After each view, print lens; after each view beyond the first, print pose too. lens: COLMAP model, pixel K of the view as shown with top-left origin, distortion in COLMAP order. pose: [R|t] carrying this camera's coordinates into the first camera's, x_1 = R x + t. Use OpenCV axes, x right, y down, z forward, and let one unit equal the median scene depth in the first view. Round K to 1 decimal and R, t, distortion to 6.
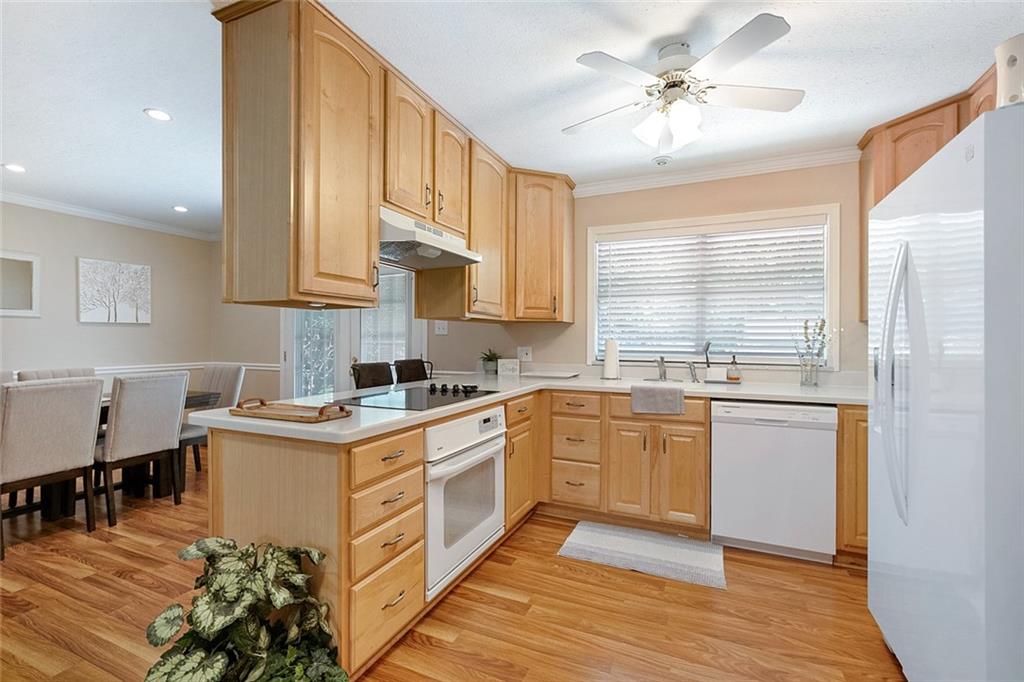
lens RADIAL K [[463.8, 0, 506.6], [0, 463.8, 336.9], [0, 0, 1]] dist [-0.001144, -0.000532]
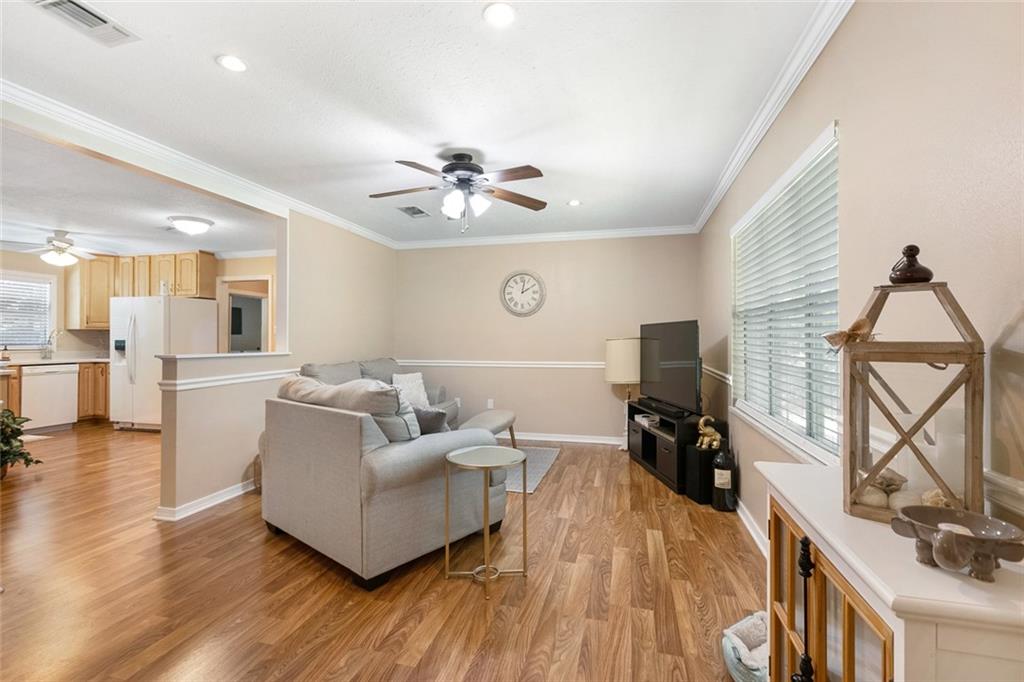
lens RADIAL K [[463.8, 0, 506.6], [0, 463.8, 336.9], [0, 0, 1]] dist [-0.001144, -0.000532]
pose [[-0.171436, 0.000767, 0.985195, -1.950747], [-0.008457, 0.999962, -0.002250, -0.010589], [-0.985159, -0.008717, -0.171423, -0.788154]]
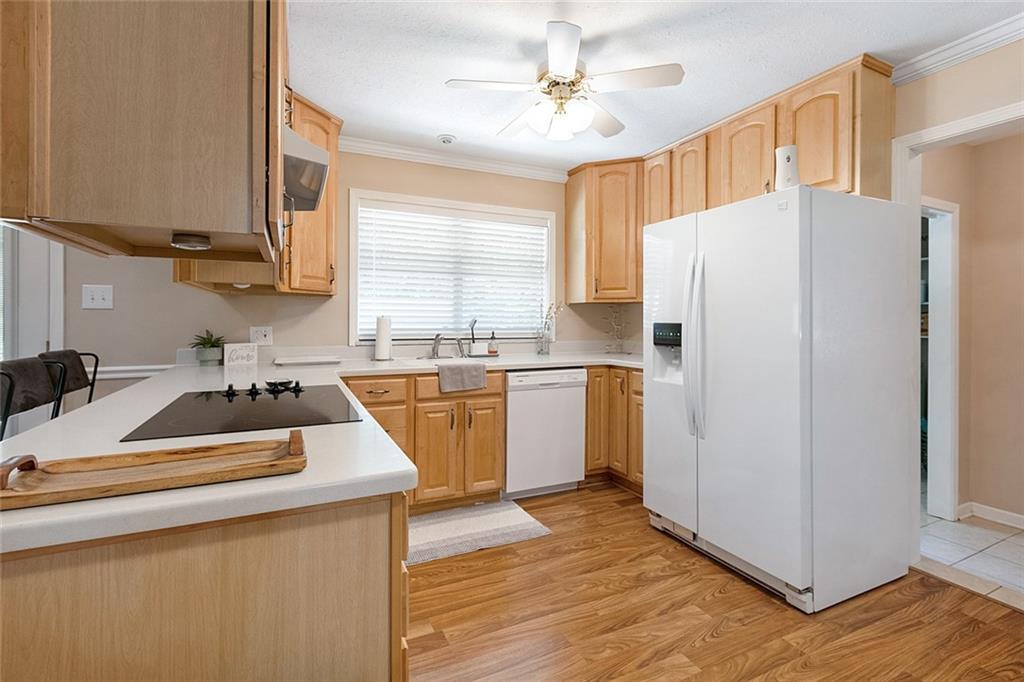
lens RADIAL K [[463.1, 0, 510.0], [0, 463.1, 319.8], [0, 0, 1]] dist [-0.002404, -0.000238]
pose [[0.643677, -0.002140, 0.765294, -0.384661], [-0.005902, 0.999952, 0.007760, 0.003710], [-0.765275, -0.009512, 0.643634, 0.276817]]
